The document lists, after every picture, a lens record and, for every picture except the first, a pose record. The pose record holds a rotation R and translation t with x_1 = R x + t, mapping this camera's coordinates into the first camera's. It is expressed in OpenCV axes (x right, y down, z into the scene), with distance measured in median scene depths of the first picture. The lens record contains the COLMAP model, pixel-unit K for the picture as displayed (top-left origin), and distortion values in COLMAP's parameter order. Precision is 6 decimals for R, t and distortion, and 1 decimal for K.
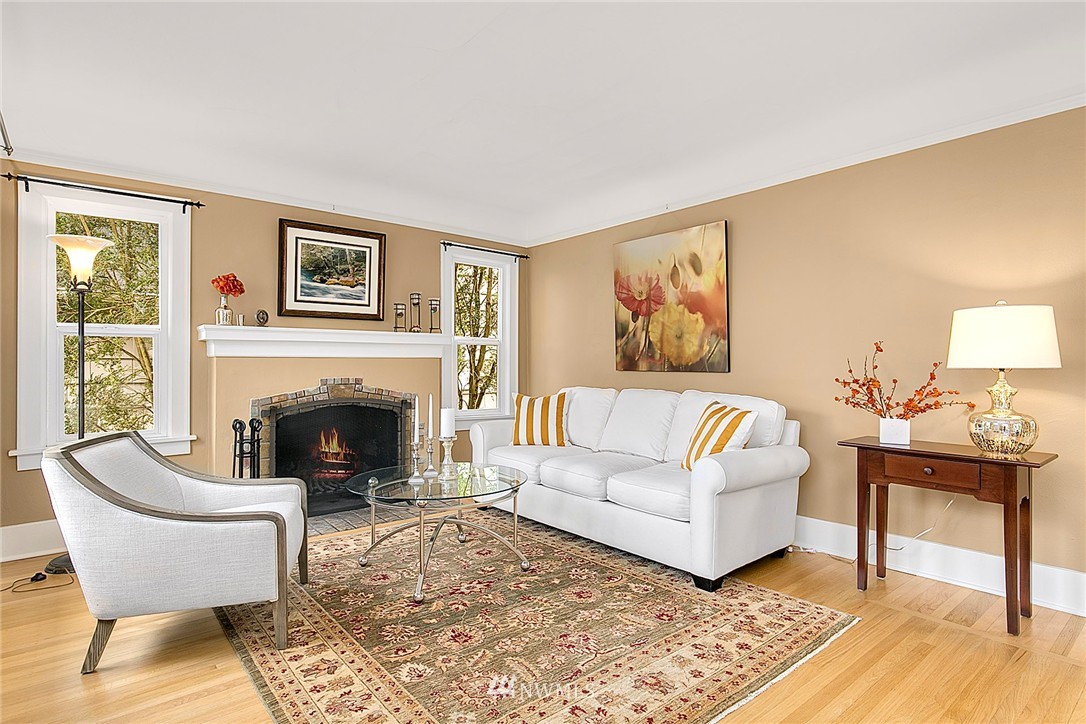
lens RADIAL K [[567.6, 0, 546.2], [0, 567.6, 361.8], [0, 0, 1]] dist [0.001893, 0.000397]
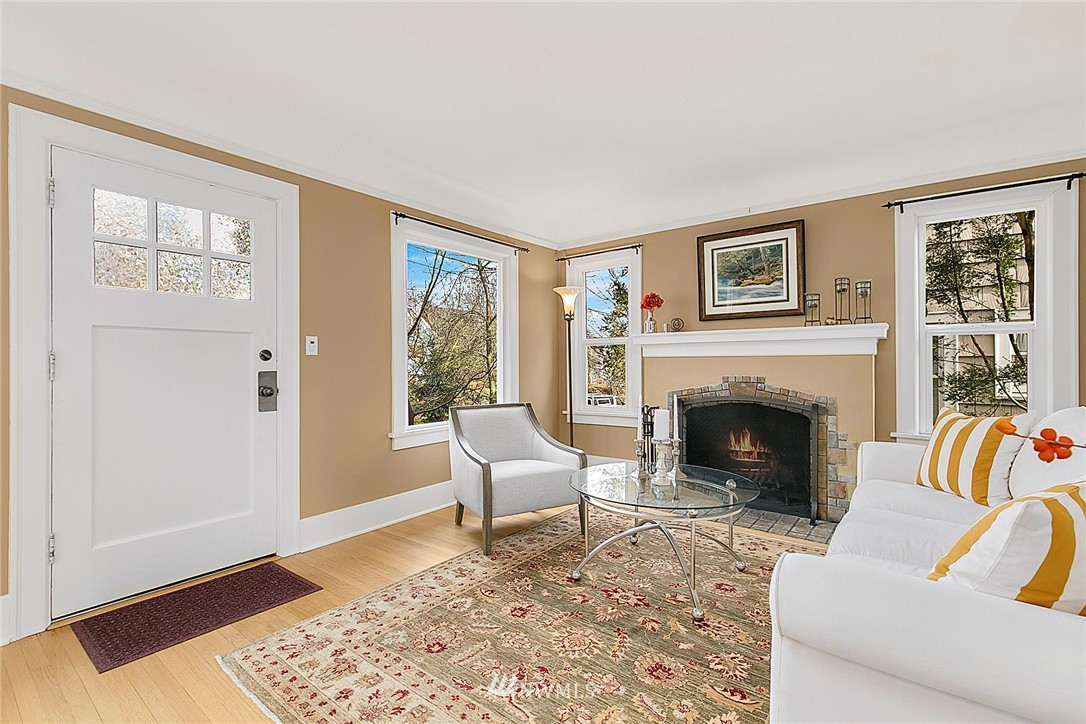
lens RADIAL K [[494.1, 0, 547.8], [0, 494.1, 362.5], [0, 0, 1]] dist [0.001942, 0.000009]
pose [[0.204247, -0.003246, -0.978914, 0.441293], [0.002841, 0.999992, -0.002723, 0.005053], [0.978915, -0.002225, 0.204254, 0.479183]]
